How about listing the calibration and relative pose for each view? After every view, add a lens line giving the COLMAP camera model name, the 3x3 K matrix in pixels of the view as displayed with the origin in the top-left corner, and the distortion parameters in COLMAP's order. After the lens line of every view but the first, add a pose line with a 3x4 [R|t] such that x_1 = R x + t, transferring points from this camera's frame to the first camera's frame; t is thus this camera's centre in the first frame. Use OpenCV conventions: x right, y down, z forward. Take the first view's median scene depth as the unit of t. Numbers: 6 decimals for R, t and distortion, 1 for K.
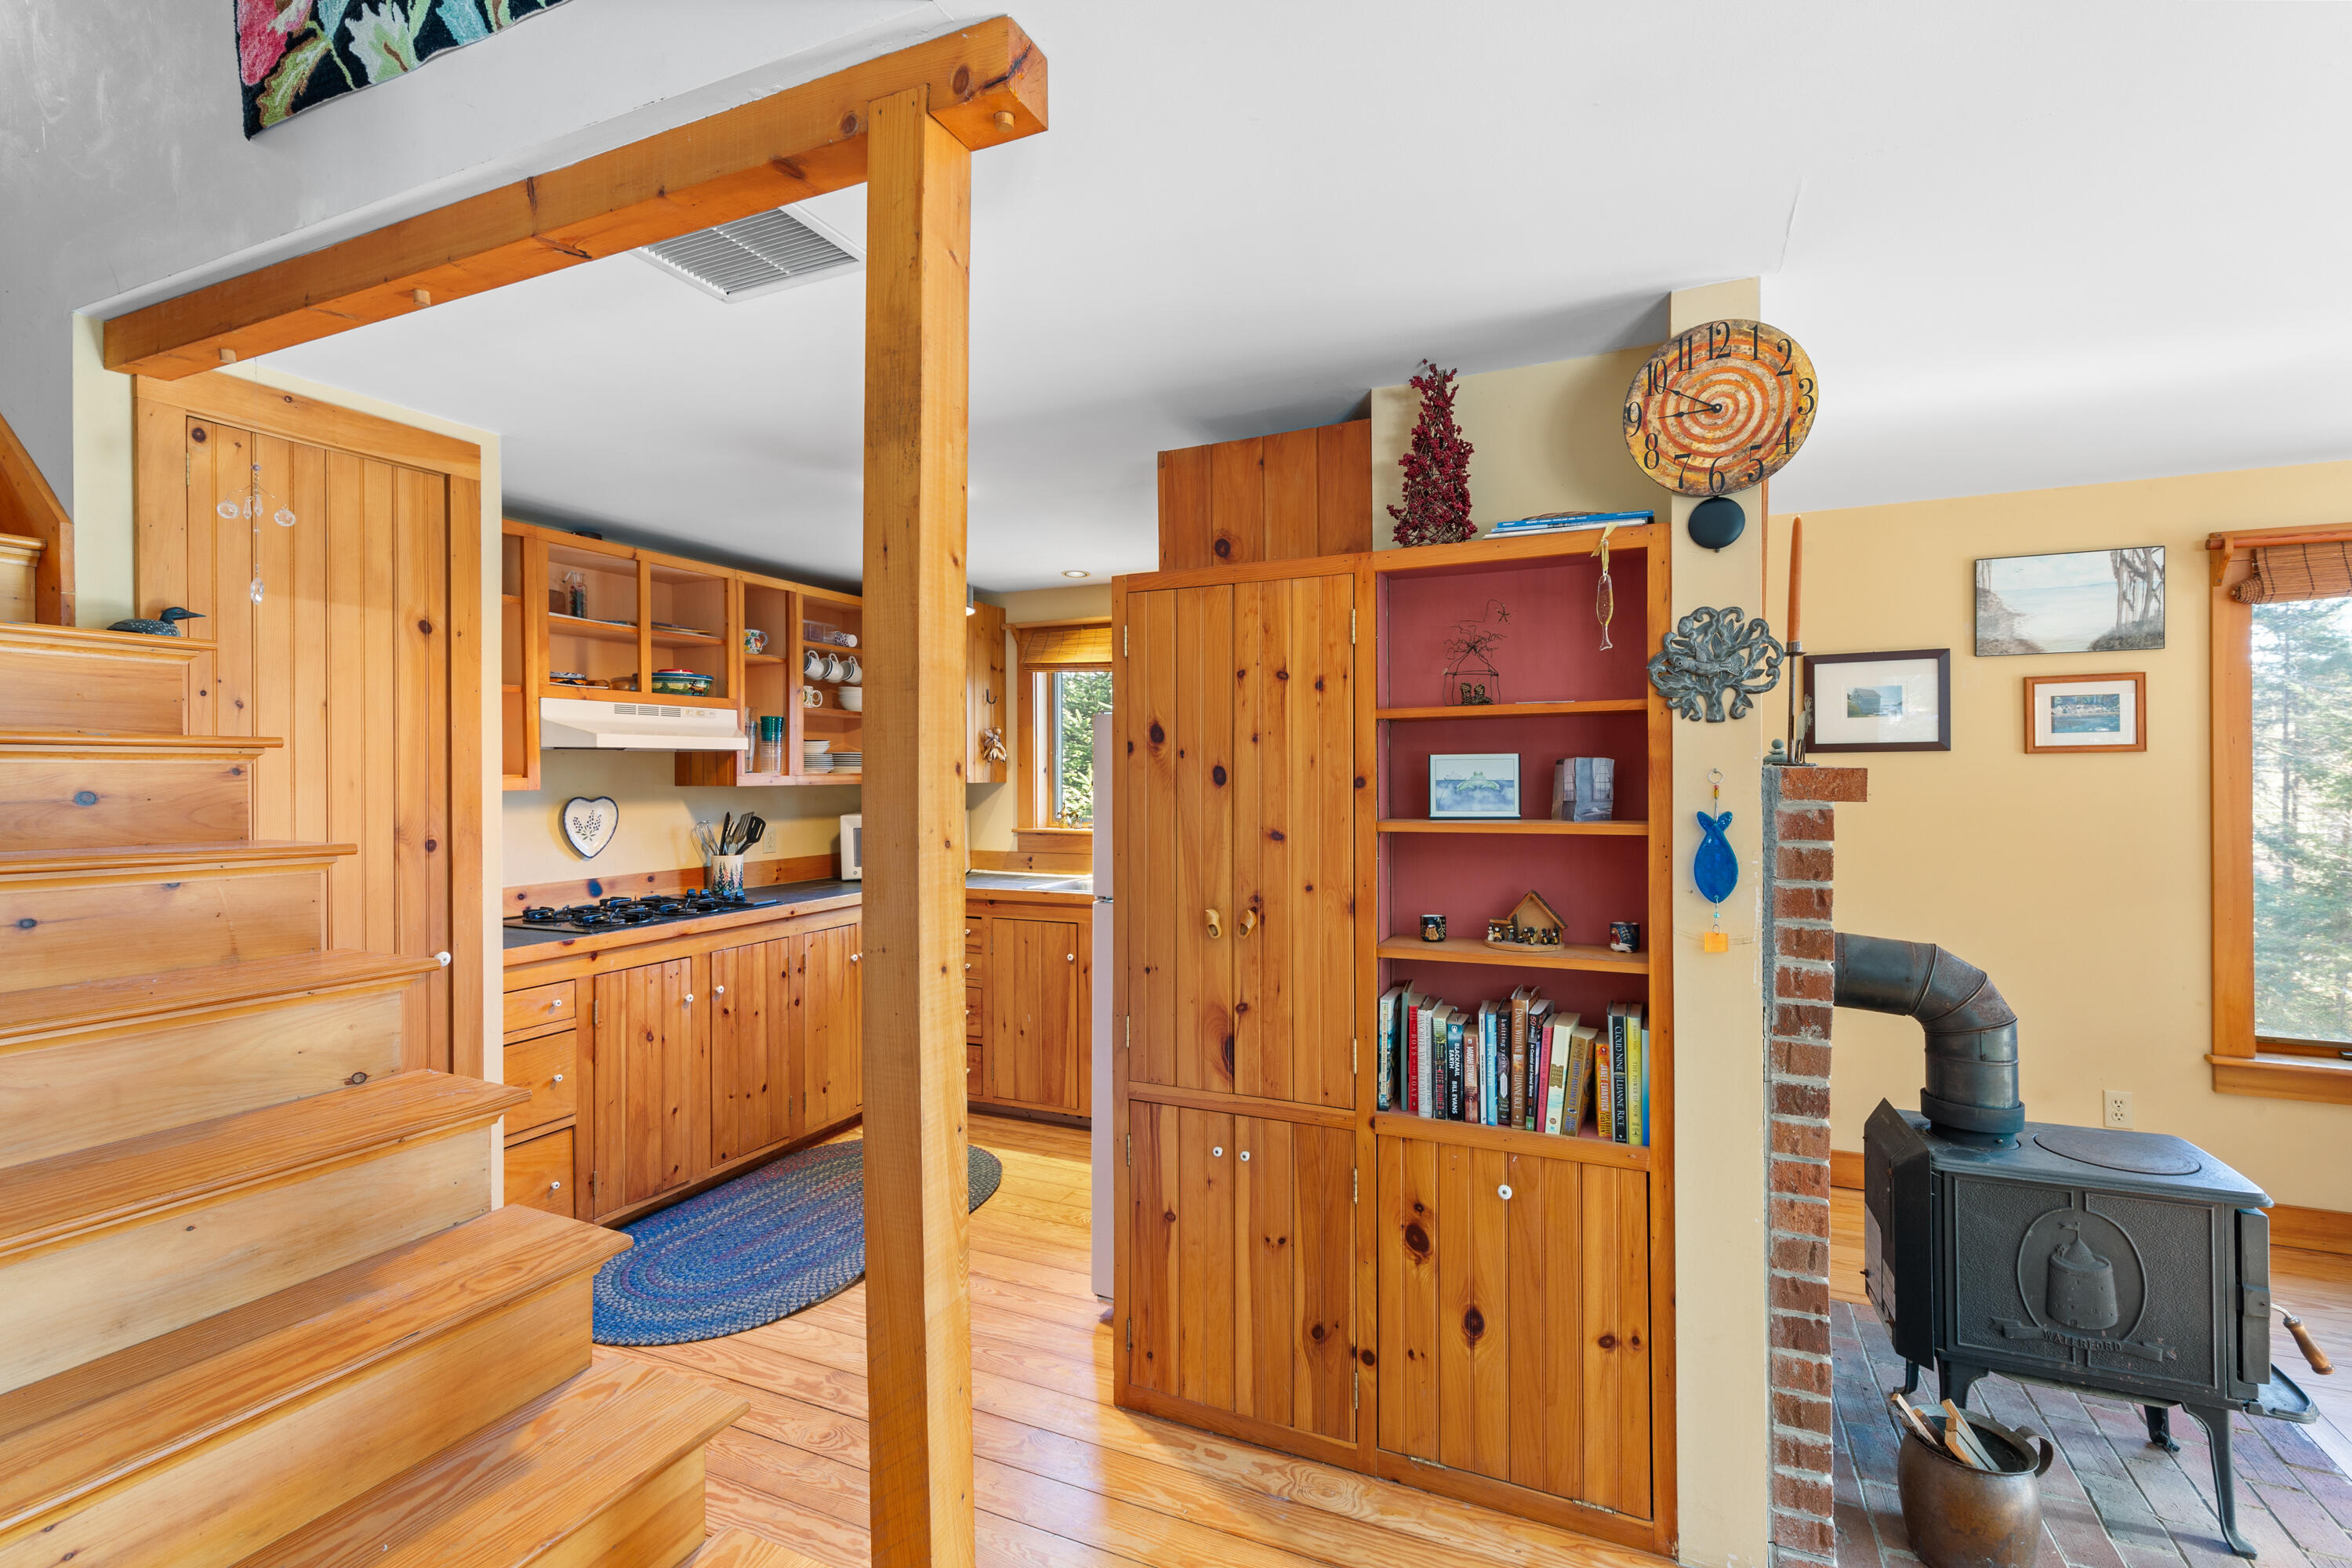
lens RADIAL K [[1049.8, 0, 1183.5], [0, 1049.8, 776.0], [0, 0, 1]] dist [0.000576, -0.003929]
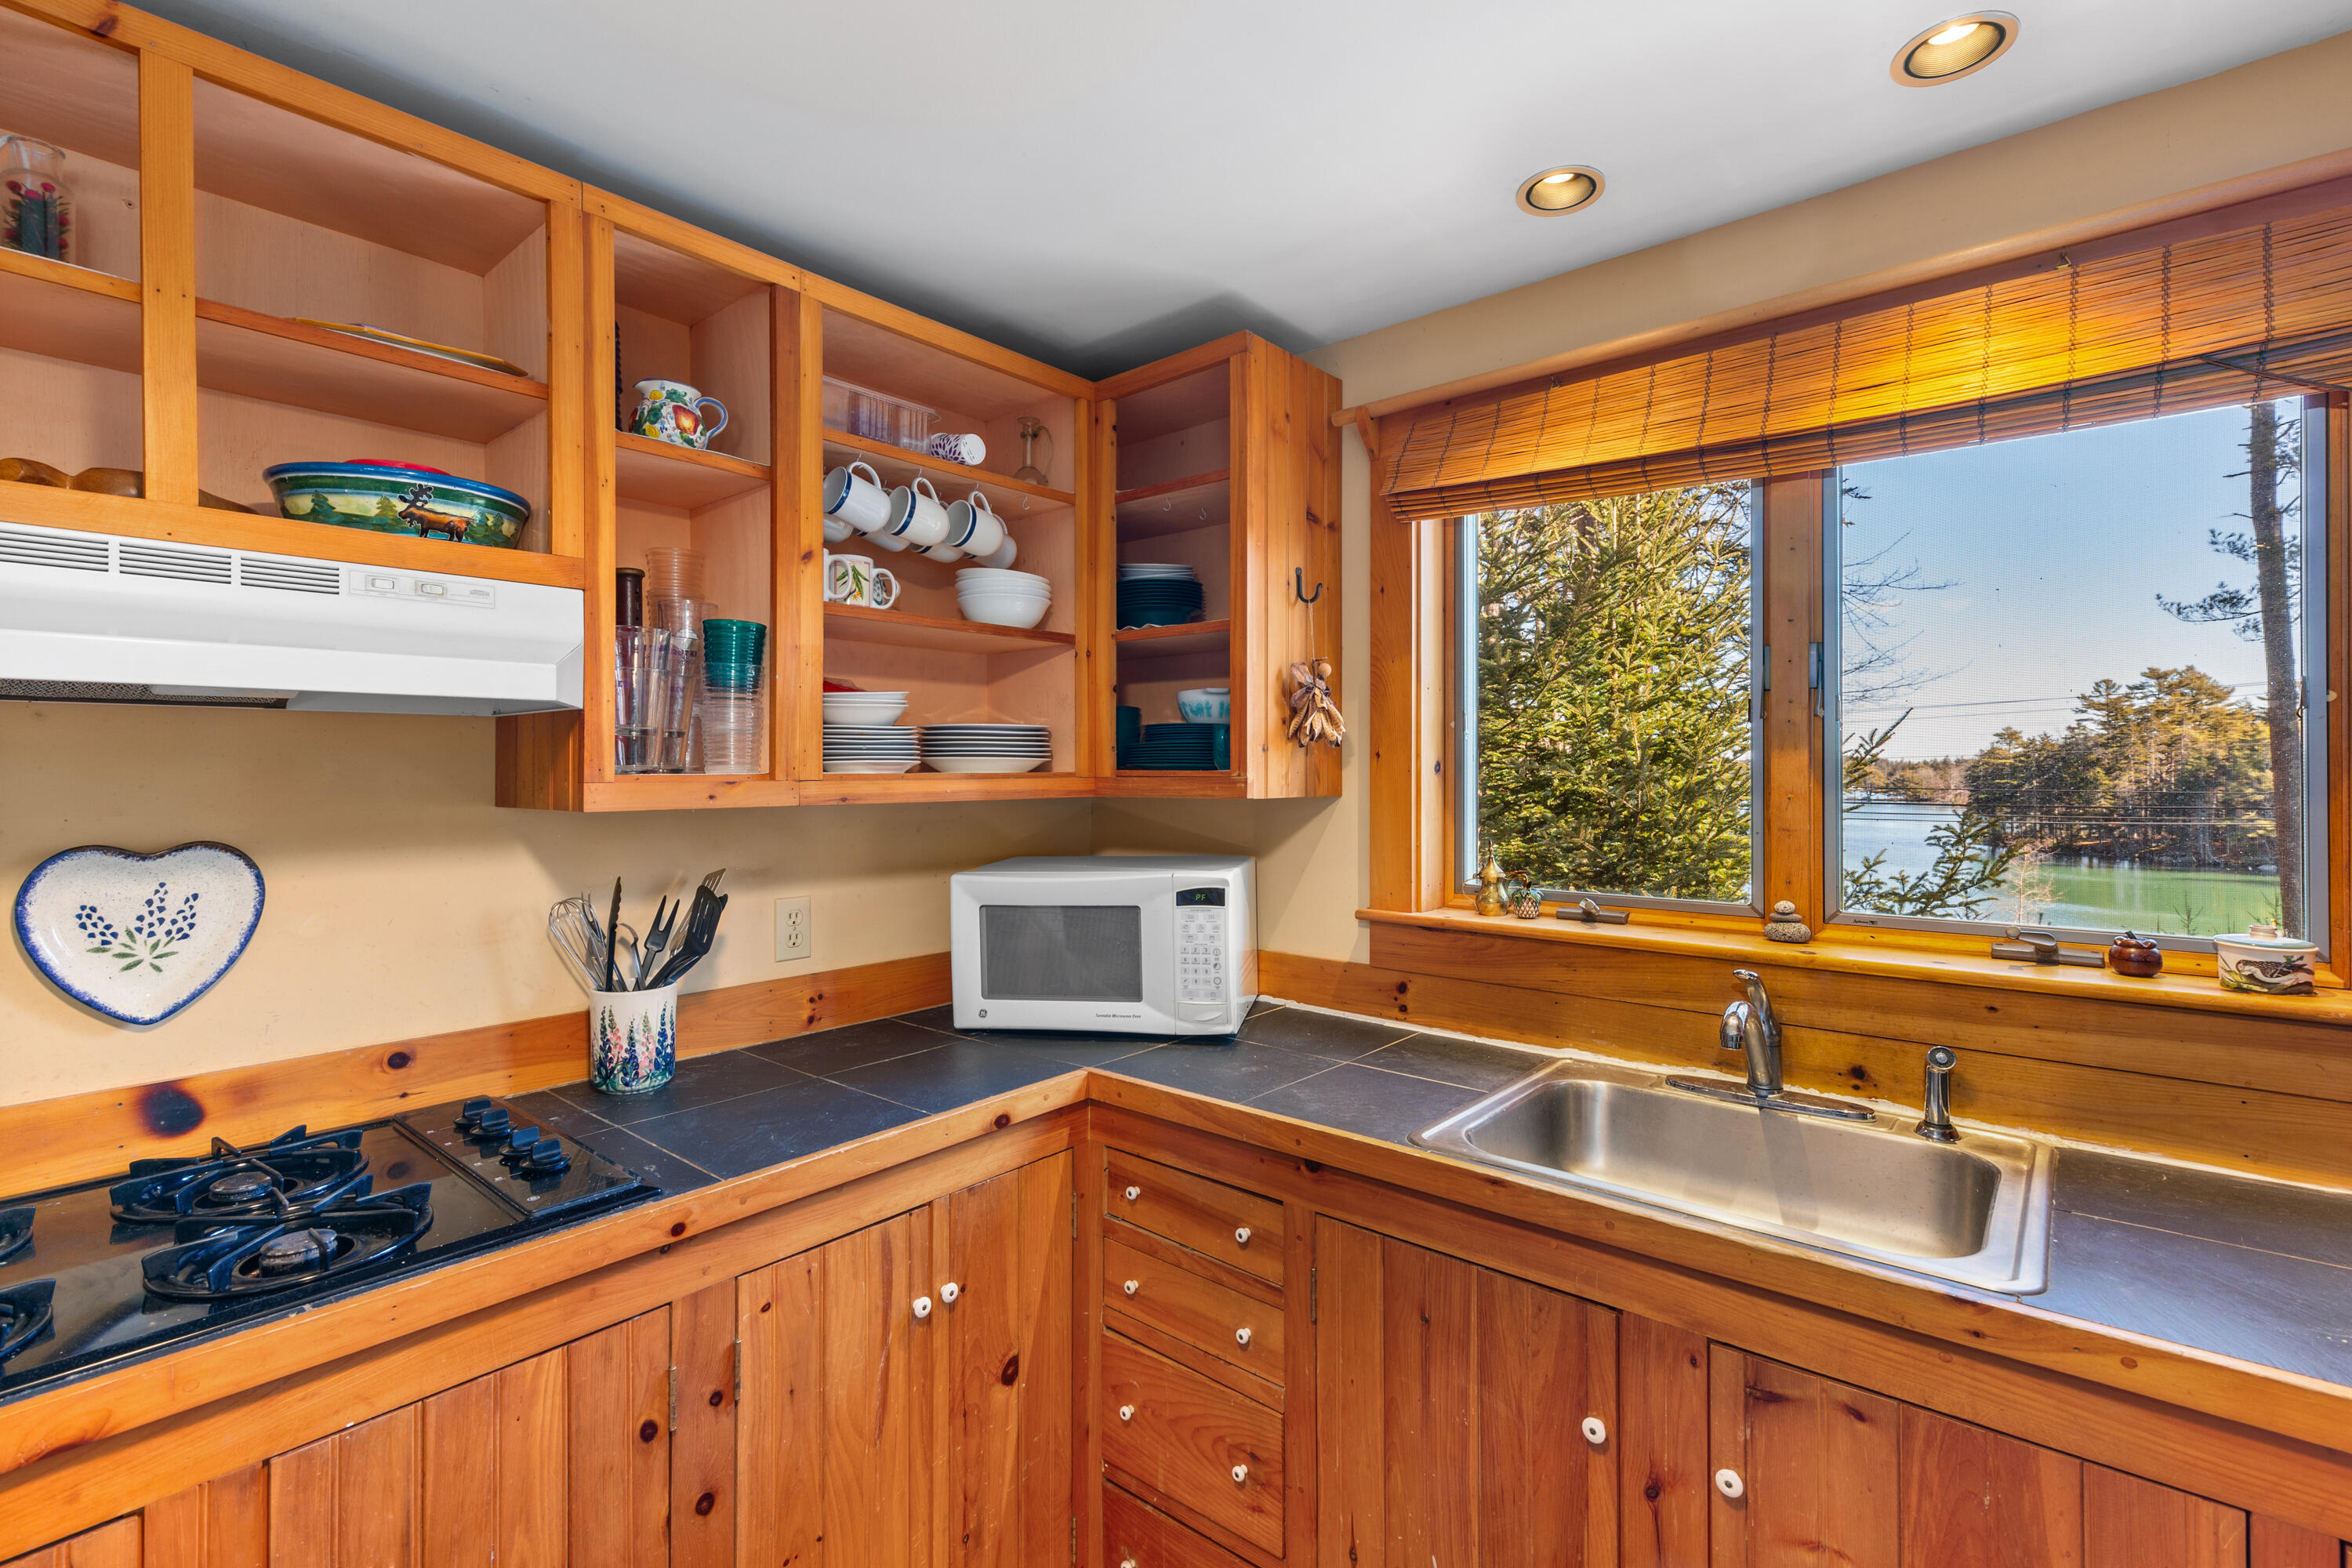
lens RADIAL K [[1049.8, 0, 1183.5], [0, 1049.8, 776.0], [0, 0, 1]] dist [0.000576, -0.003929]
pose [[0.960950, 0.004343, -0.276689, -0.128918], [-0.003120, 0.999983, 0.004862, -0.004017], [0.276706, -0.003809, 0.960947, 0.659451]]
